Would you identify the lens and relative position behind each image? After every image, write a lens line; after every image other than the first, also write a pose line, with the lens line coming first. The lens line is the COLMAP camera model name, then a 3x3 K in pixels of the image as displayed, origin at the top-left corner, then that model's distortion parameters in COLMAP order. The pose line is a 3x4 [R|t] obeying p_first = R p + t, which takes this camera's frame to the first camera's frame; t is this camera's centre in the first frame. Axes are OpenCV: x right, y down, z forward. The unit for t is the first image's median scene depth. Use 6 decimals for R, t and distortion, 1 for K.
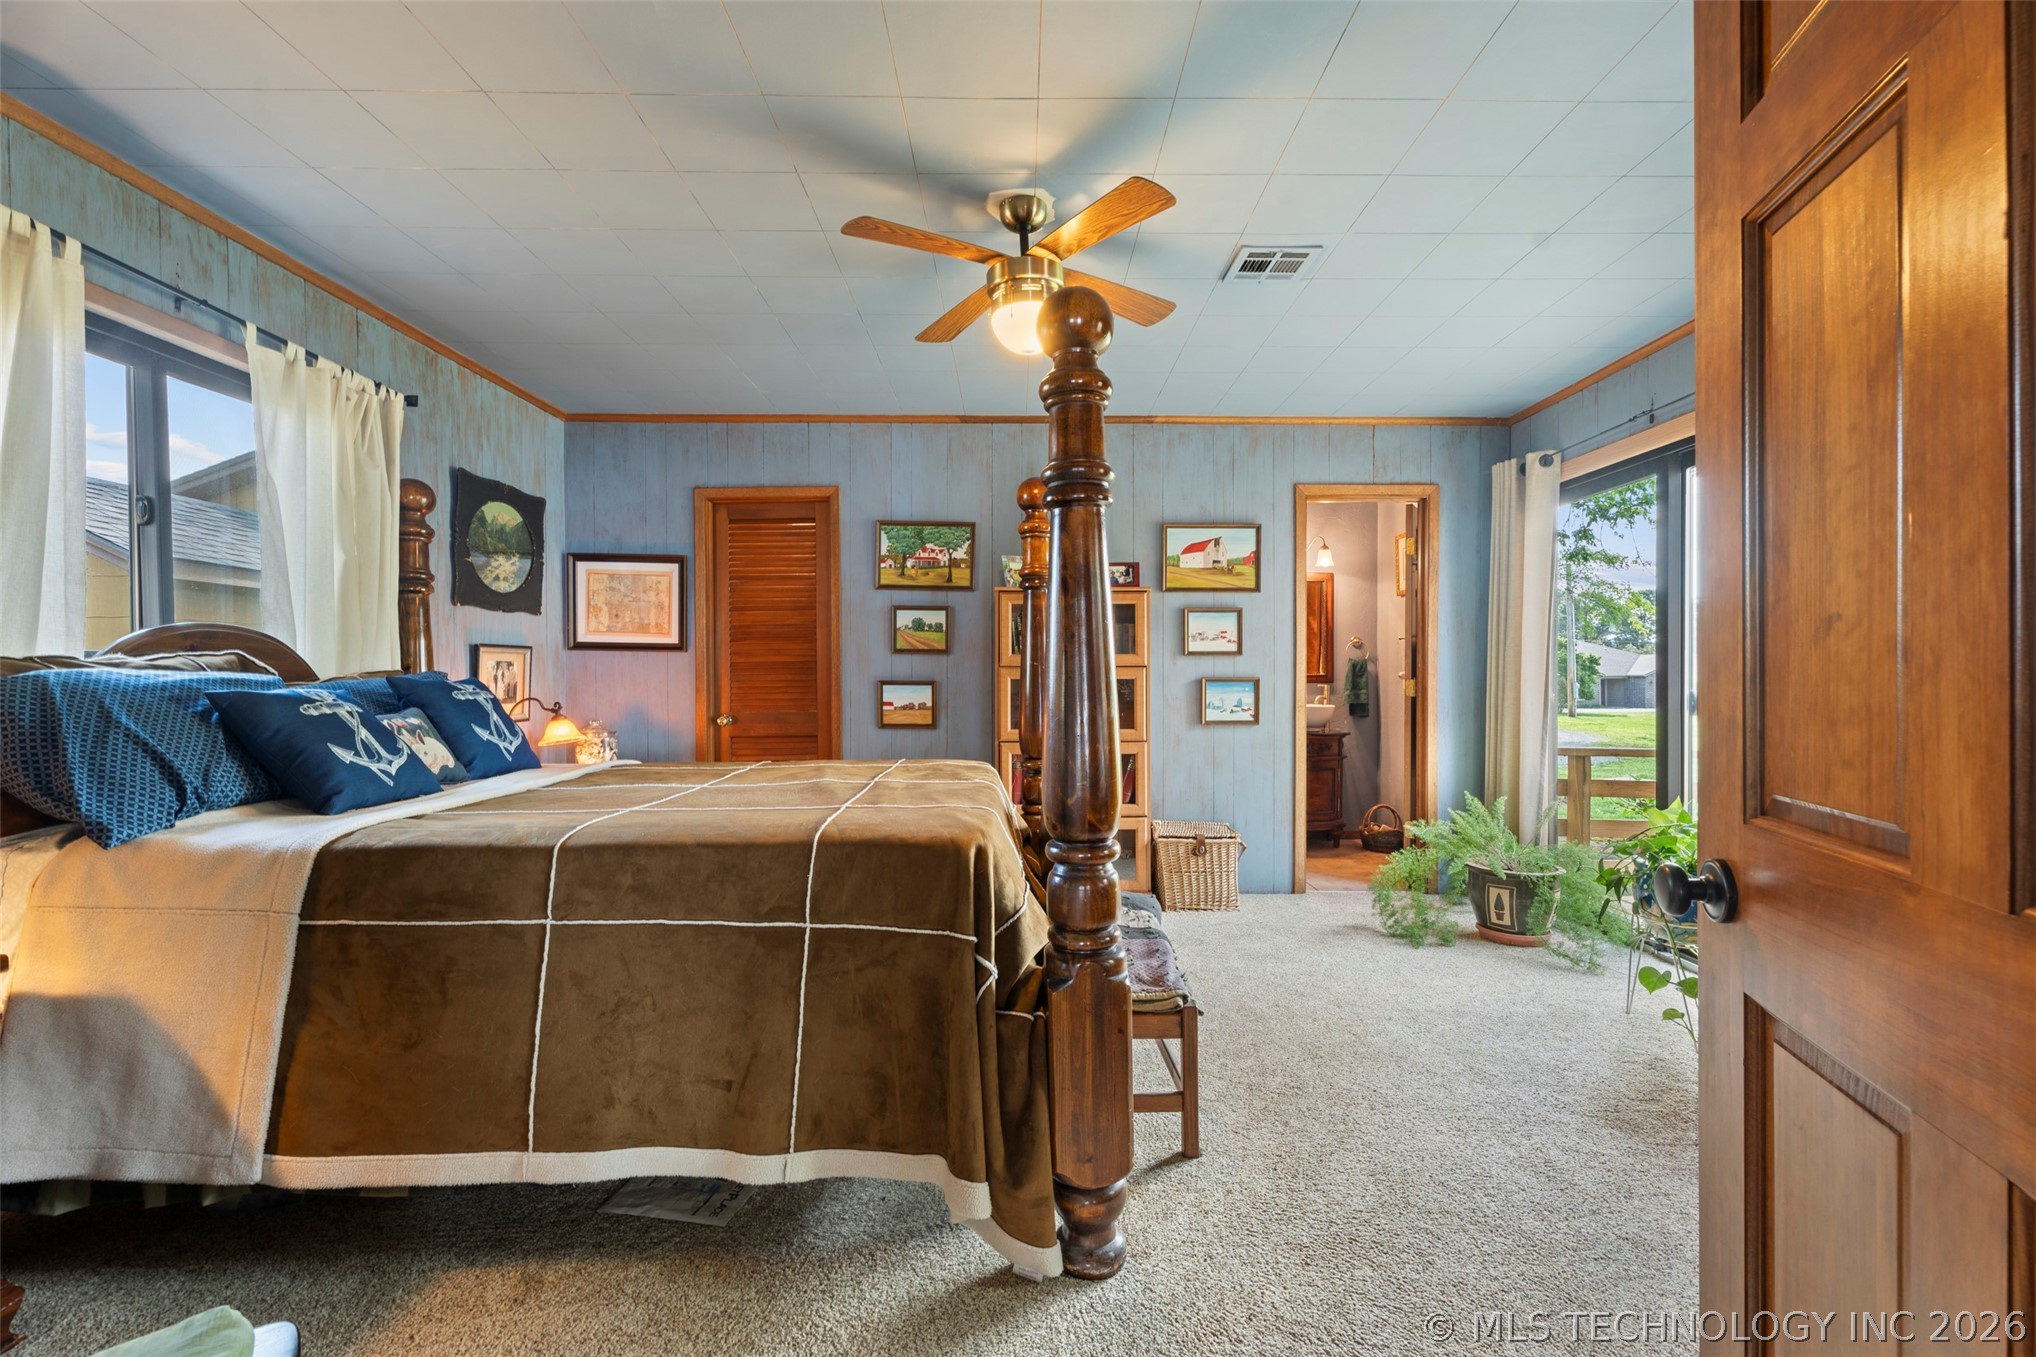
lens RADIAL K [[909.0, 0, 1017.7], [0, 909.0, 674.6], [0, 0, 1]] dist [0.003003, -0.001992]
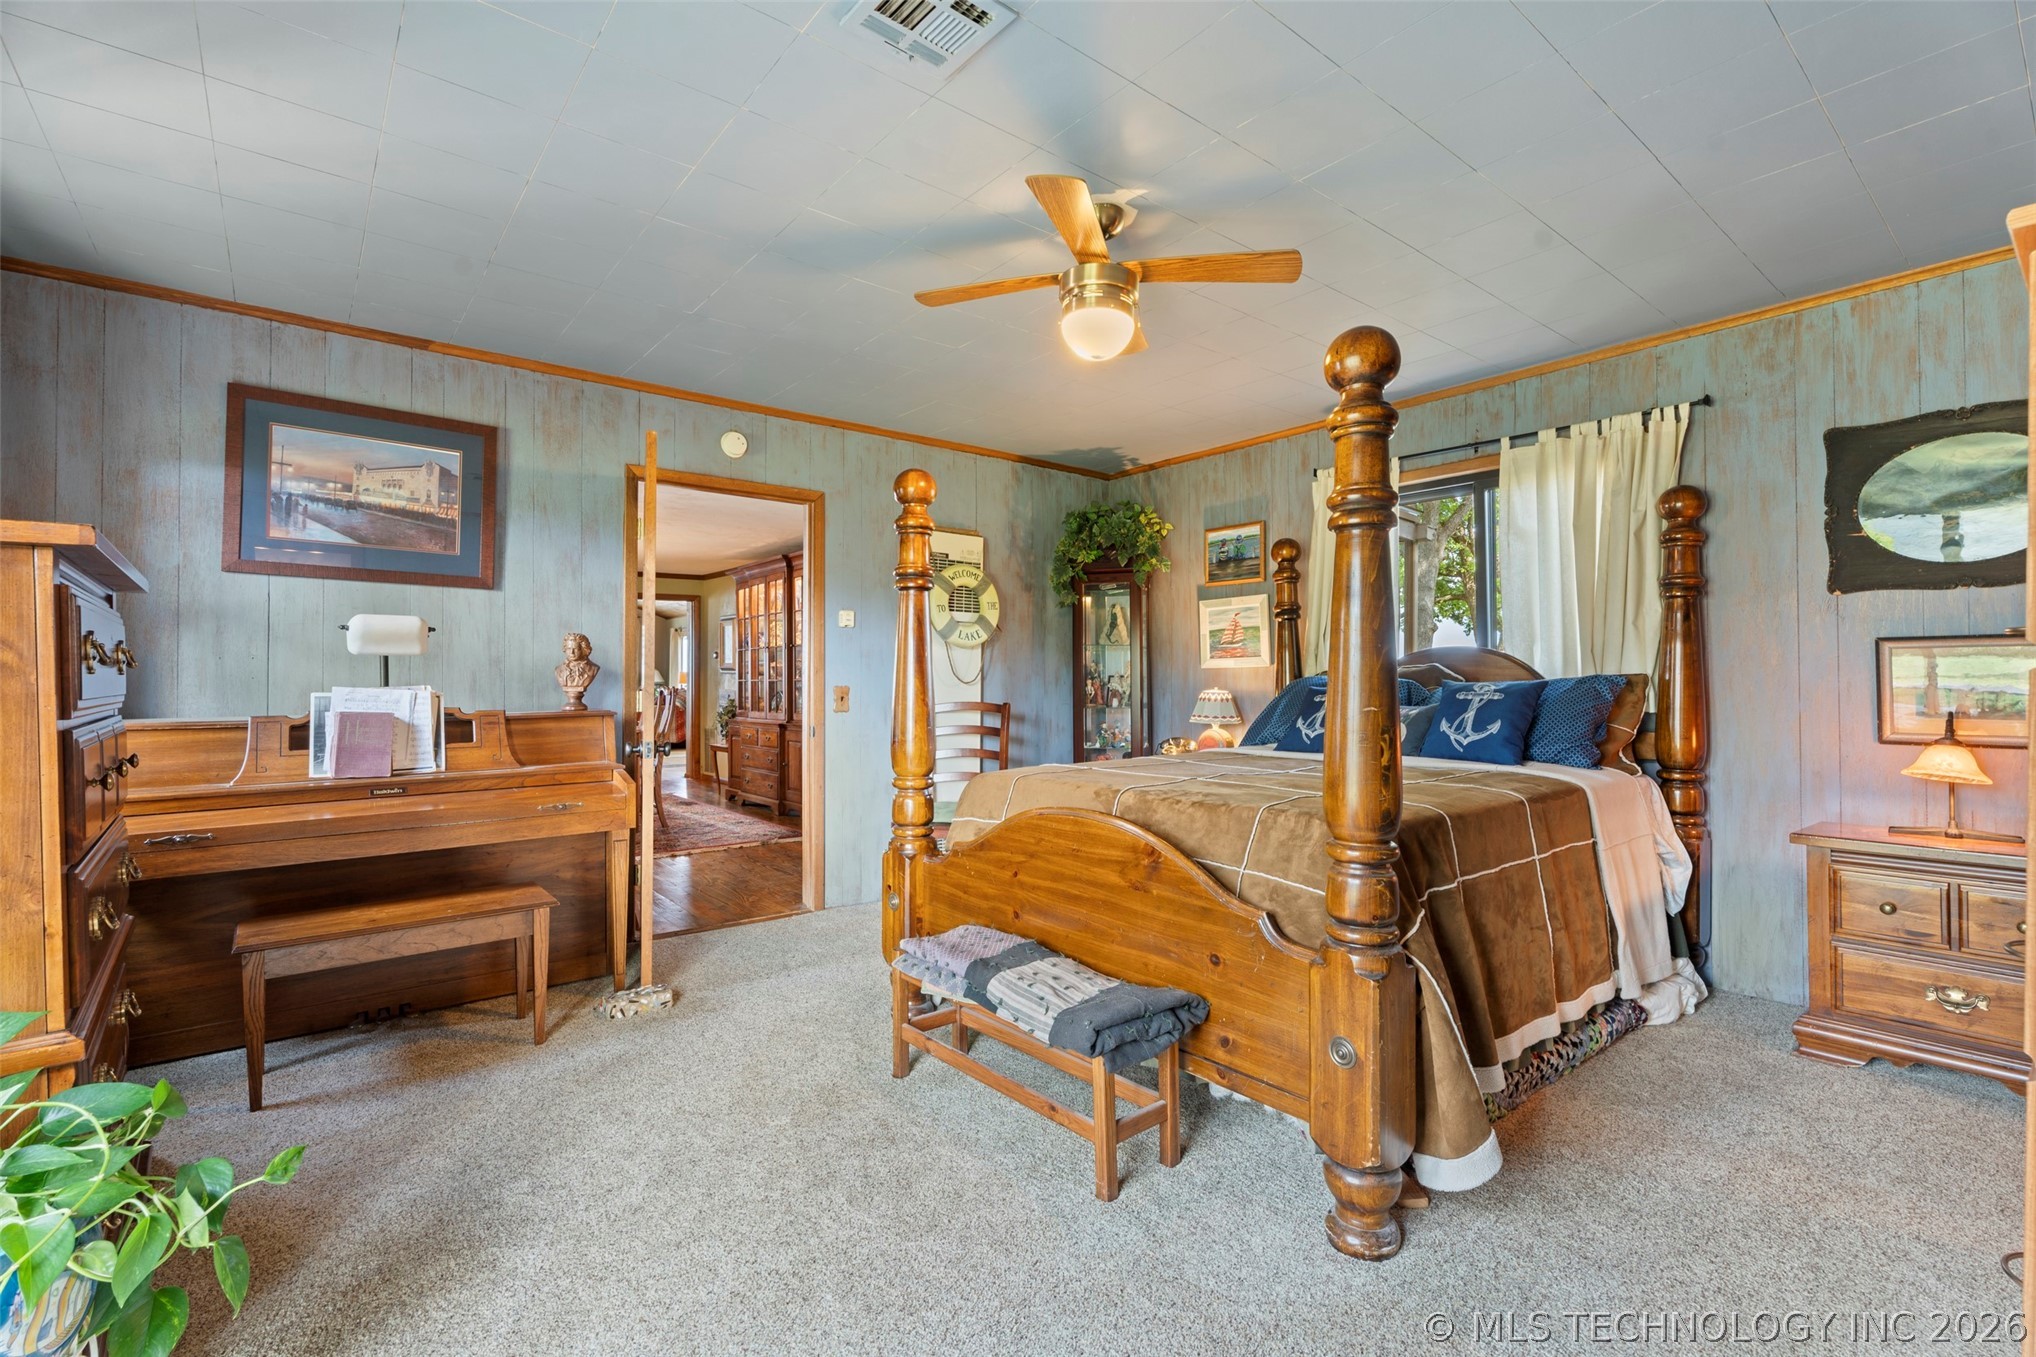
lens RADIAL K [[909.0, 0, 1023.1], [0, 909.0, 674.2], [0, 0, 1]] dist [0.003003, -0.001992]
pose [[-0.789894, -0.007147, -0.613202, 0.520789], [-0.007472, 0.999970, -0.002030, 0.007495], [0.613198, 0.002978, -0.789924, 1.276229]]
